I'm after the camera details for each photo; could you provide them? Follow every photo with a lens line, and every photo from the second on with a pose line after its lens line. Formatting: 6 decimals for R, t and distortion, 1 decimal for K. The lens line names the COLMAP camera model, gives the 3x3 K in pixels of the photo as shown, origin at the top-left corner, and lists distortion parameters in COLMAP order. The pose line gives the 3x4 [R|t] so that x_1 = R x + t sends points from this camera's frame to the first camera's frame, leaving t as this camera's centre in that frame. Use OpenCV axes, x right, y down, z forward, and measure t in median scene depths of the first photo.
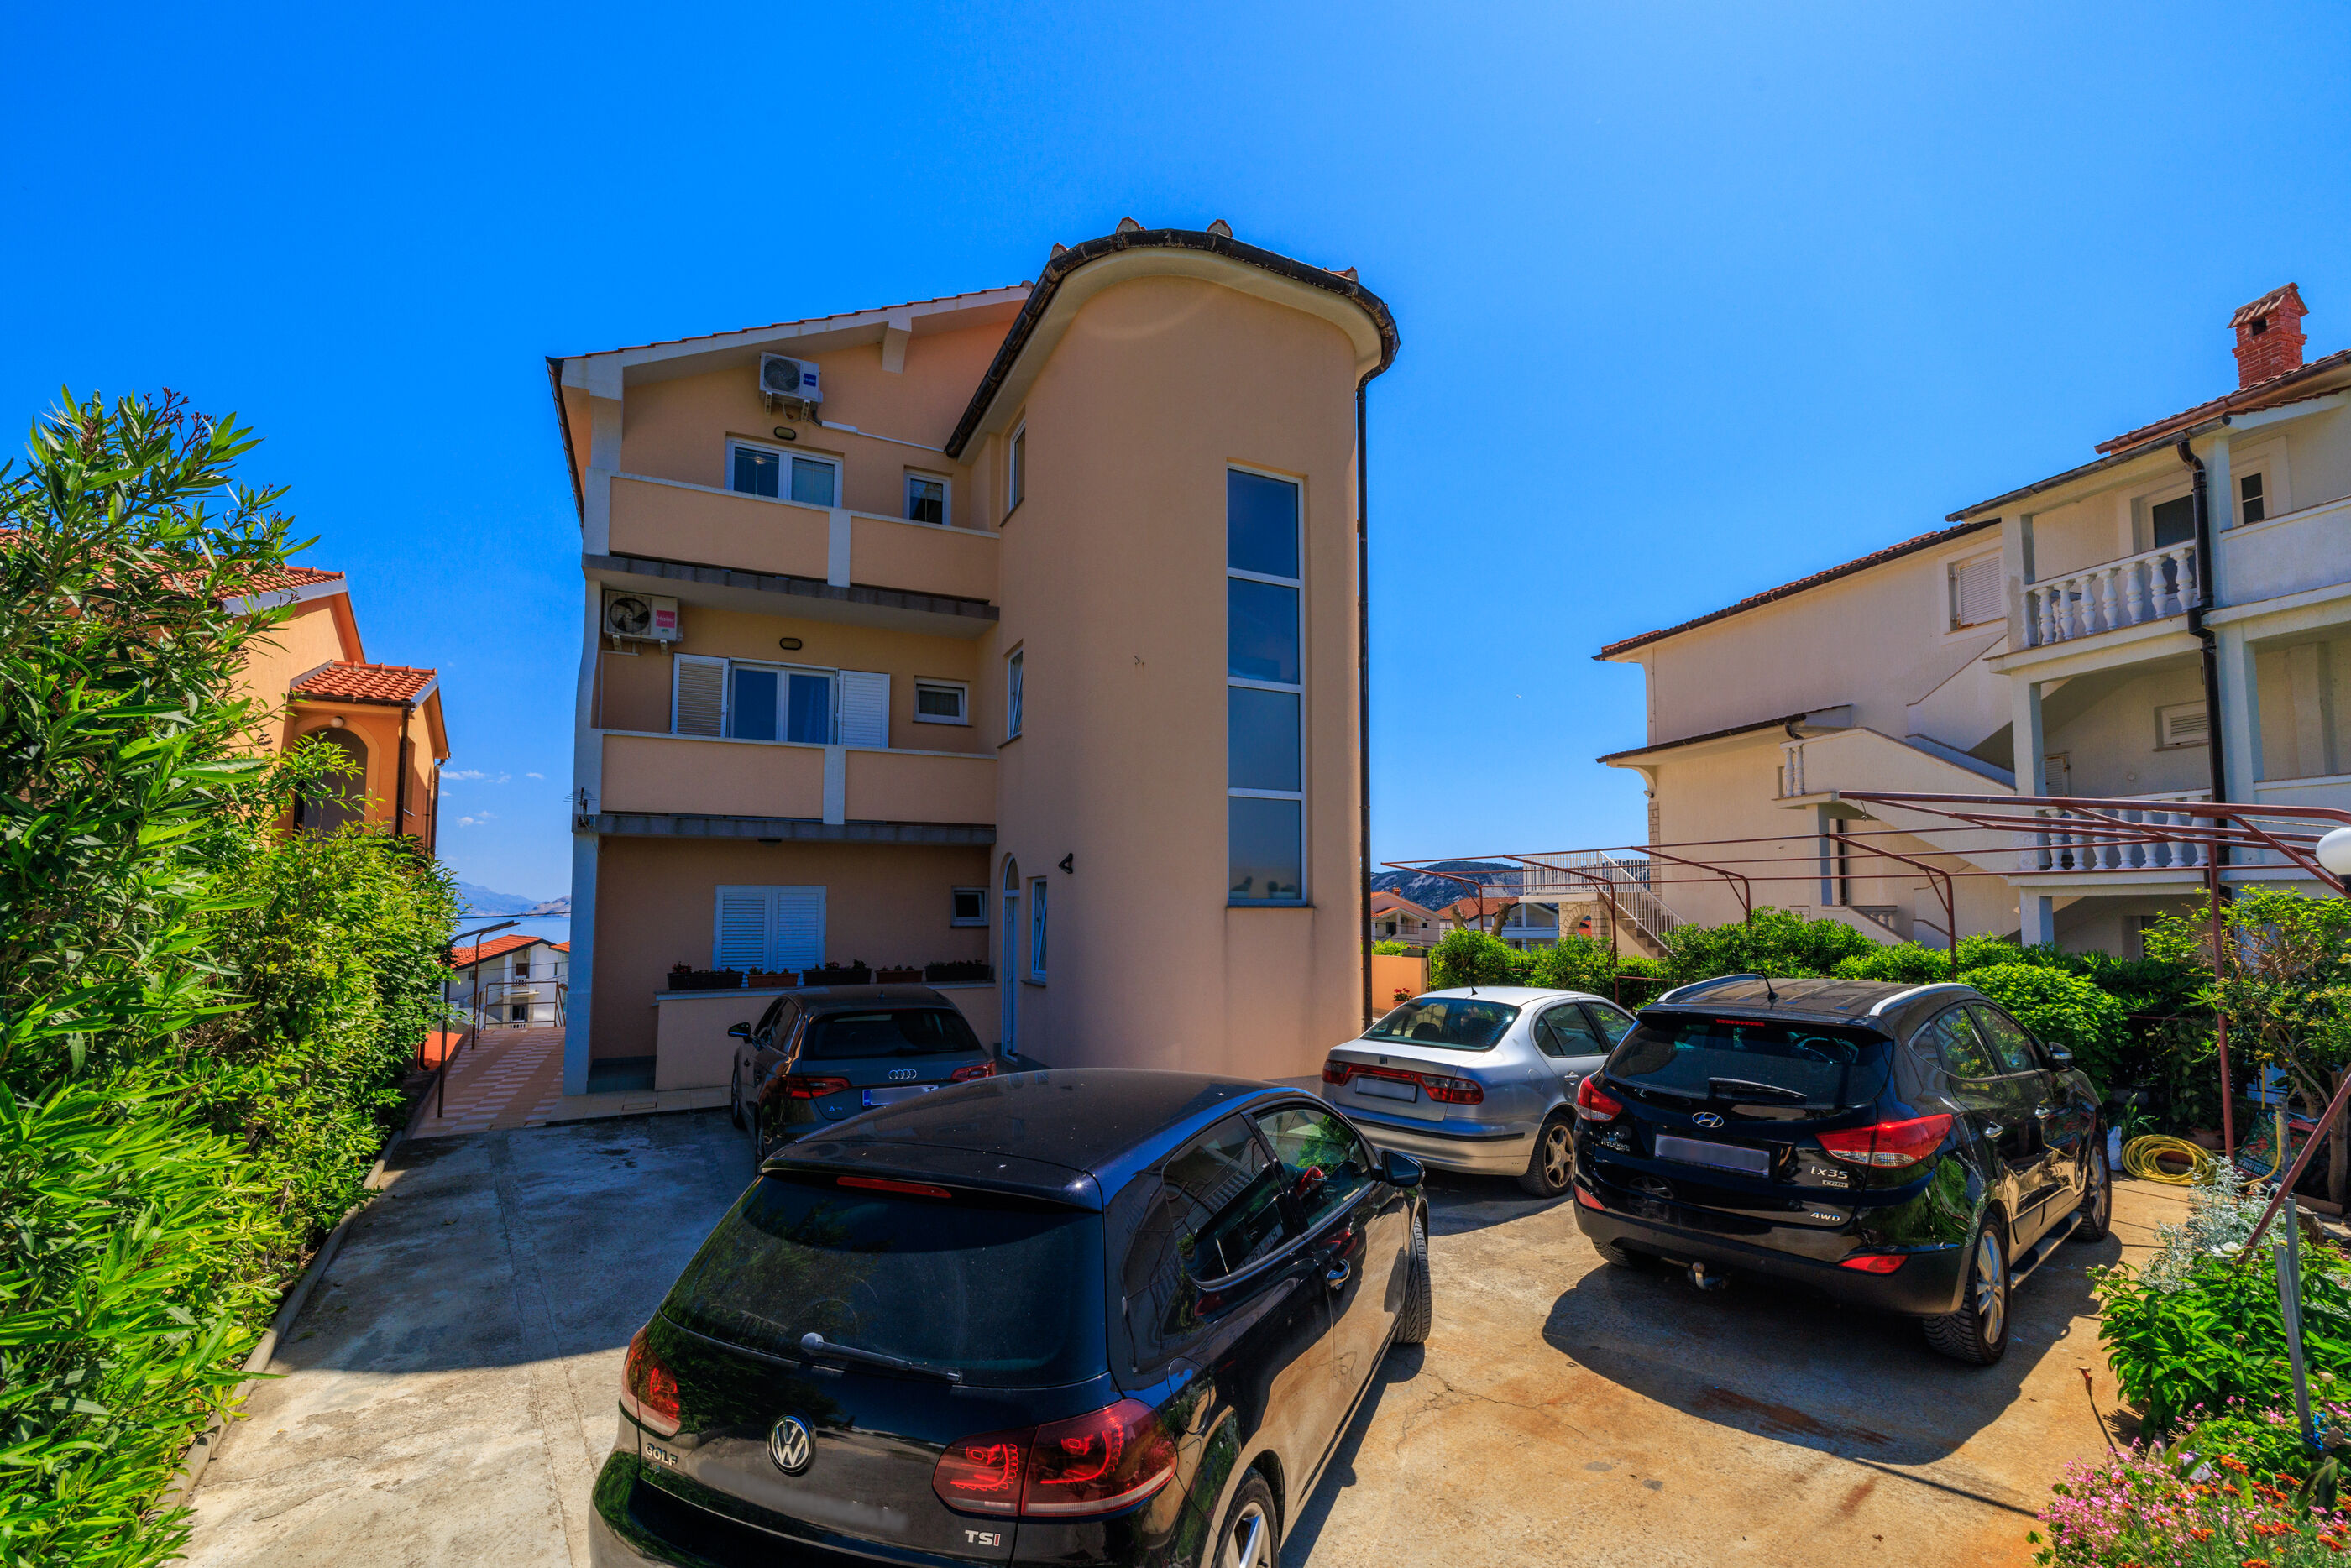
lens RADIAL K [[1023.8, 0, 1177.6], [0, 1023.8, 793.7], [0, 0, 1]] dist [0.001461, 0.000065]
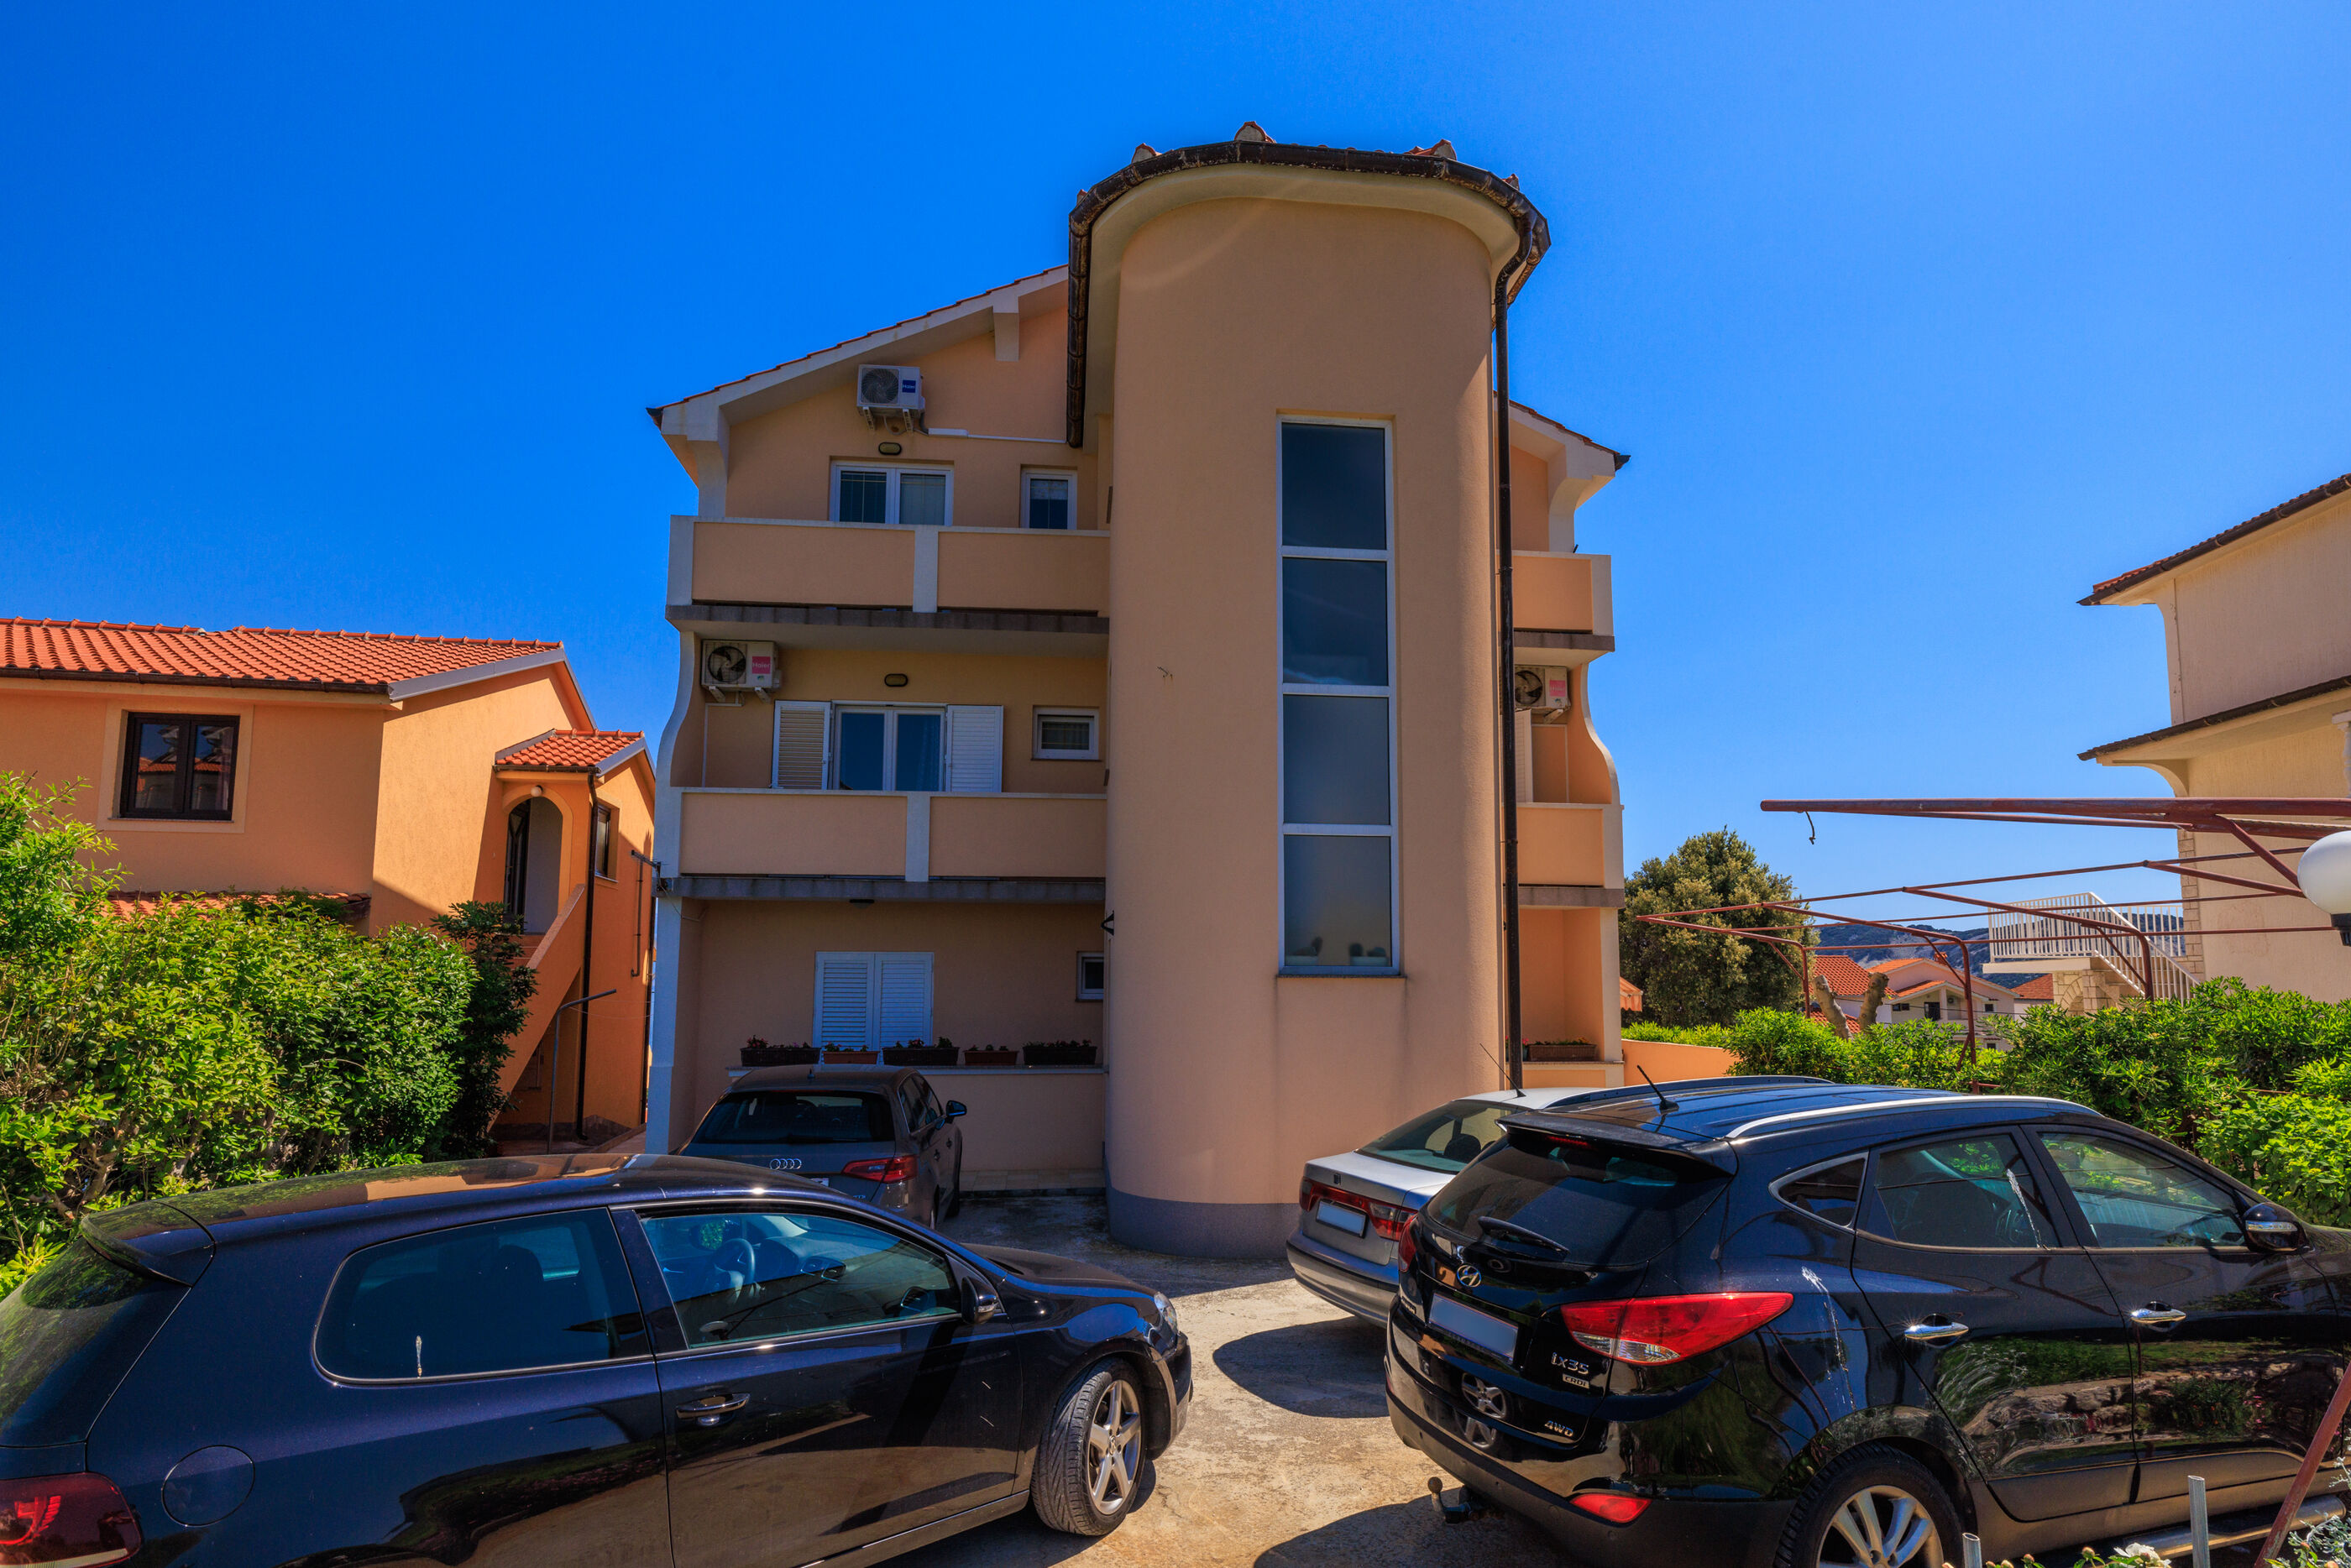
lens RADIAL K [[1292.1, 0, 1175.5], [0, 1292.1, 784.0], [0, 0, 1]] dist [-0.001561, -0.000143]
pose [[0.937502, -0.049355, -0.344463, 0.248665], [0.035435, 0.998285, -0.046594, 0.005358], [0.346172, 0.031476, 0.937643, 0.031994]]
